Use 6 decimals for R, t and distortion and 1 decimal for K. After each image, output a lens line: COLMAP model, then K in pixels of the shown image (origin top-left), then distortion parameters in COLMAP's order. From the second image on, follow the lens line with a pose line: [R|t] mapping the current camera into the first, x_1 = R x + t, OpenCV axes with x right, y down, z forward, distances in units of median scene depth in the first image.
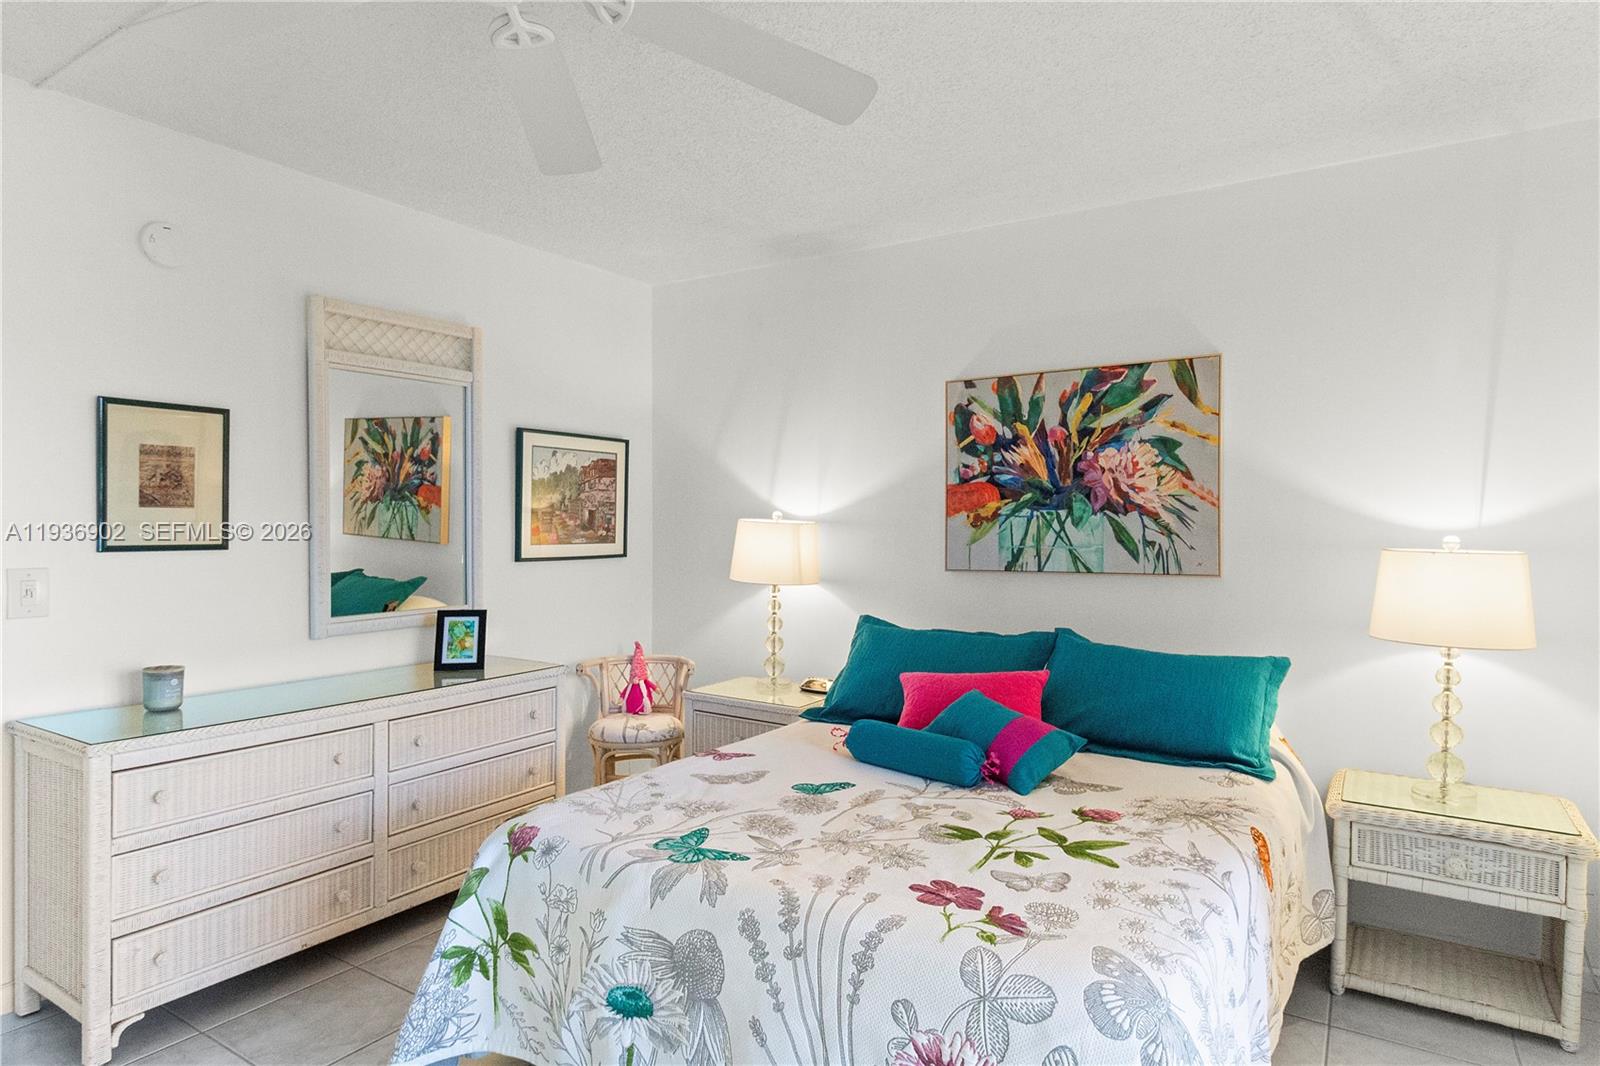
lens RADIAL K [[883.5, 0, 817.1], [0, 883.5, 533.5], [0, 0, 1]] dist [0.001383, -0.001061]
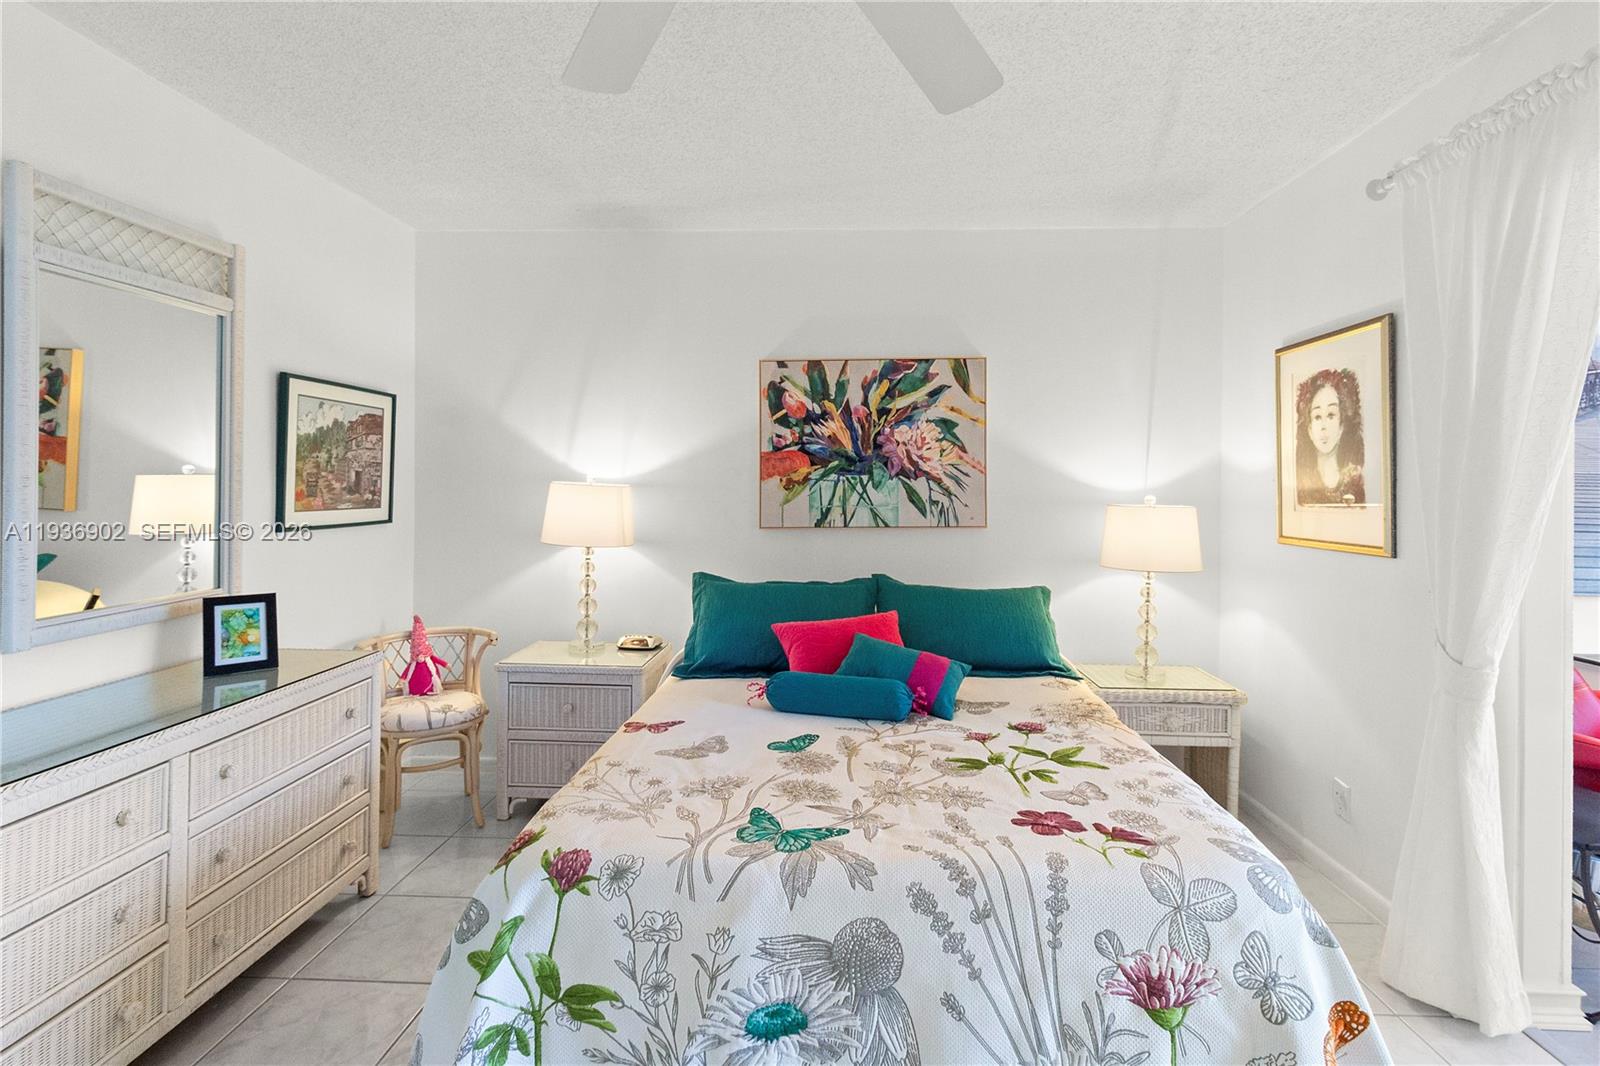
lens RADIAL K [[739.2, 0, 814.0], [0, 739.2, 480.7], [0, 0, 1]] dist [0.001599, 0.001068]
pose [[0.869481, 0.003502, 0.493955, -0.367656], [0.004036, 0.999891, -0.014193, -0.006868], [-0.493951, 0.014334, 0.869372, 0.210964]]
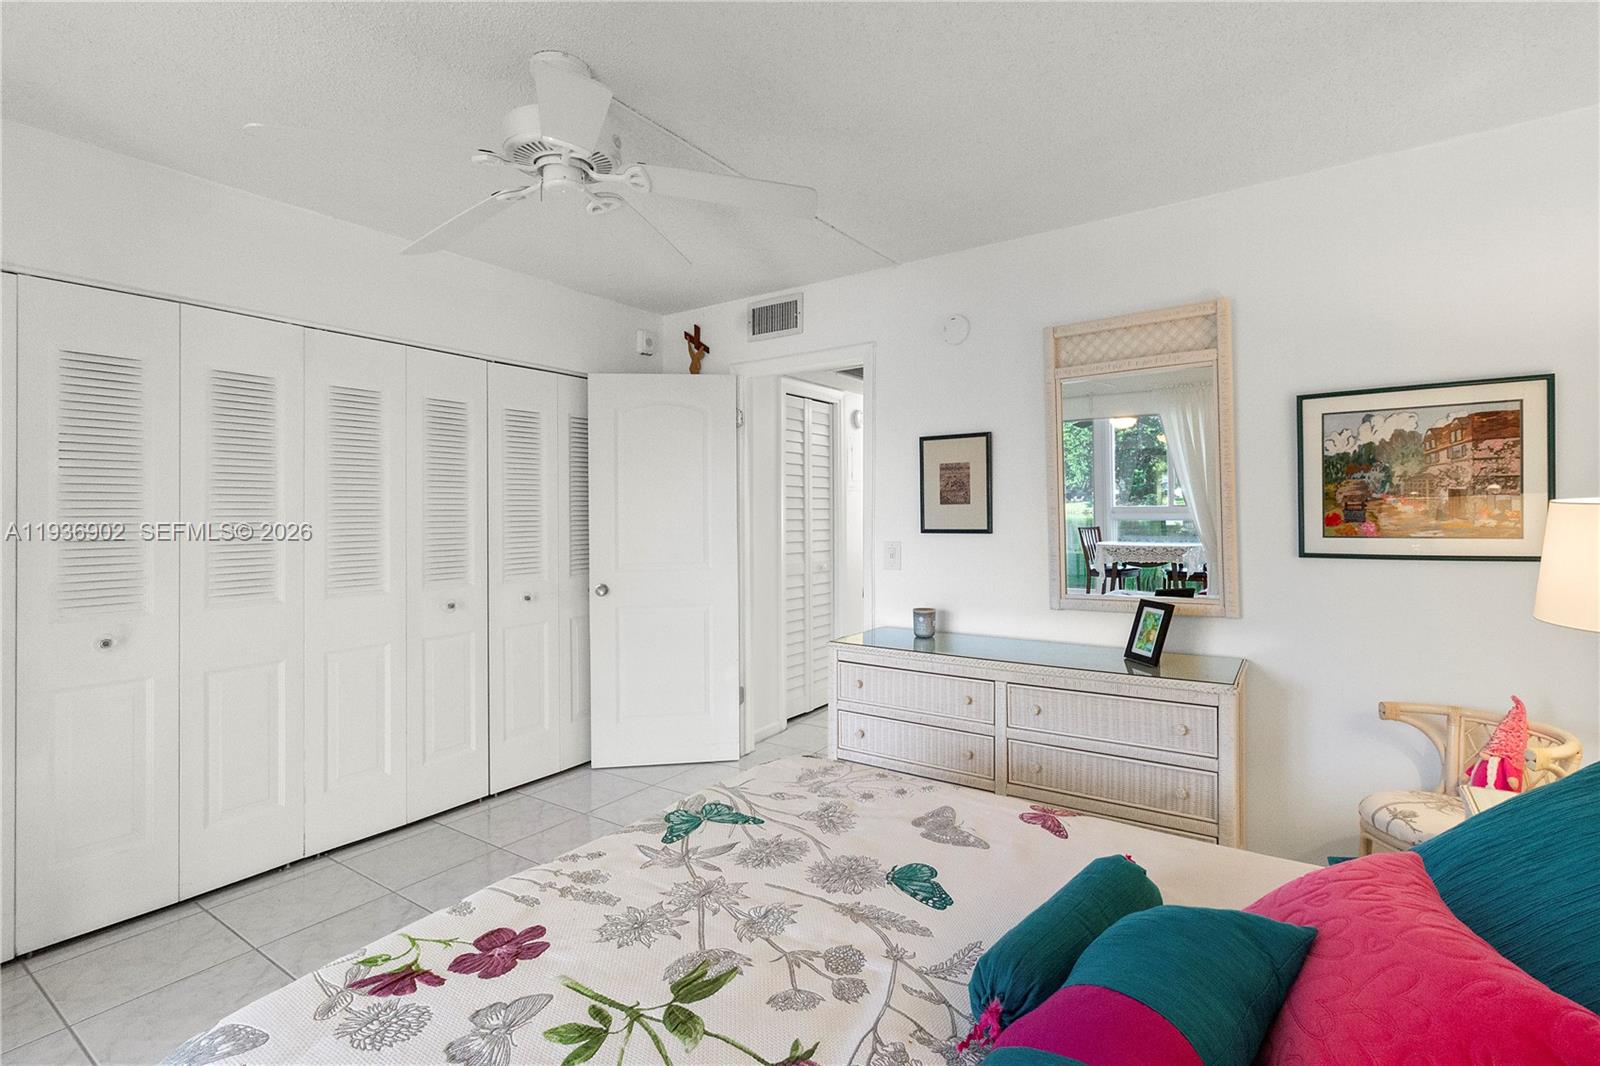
lens RADIAL K [[739.2, 0, 817.0], [0, 739.2, 501.9], [0, 0, 1]] dist [0.001599, 0.001068]
pose [[-0.029633, -0.024380, -0.999264, 0.552038], [-0.001983, 0.999702, -0.024331, -0.002822], [0.999559, 0.001260, -0.029672, 0.850193]]
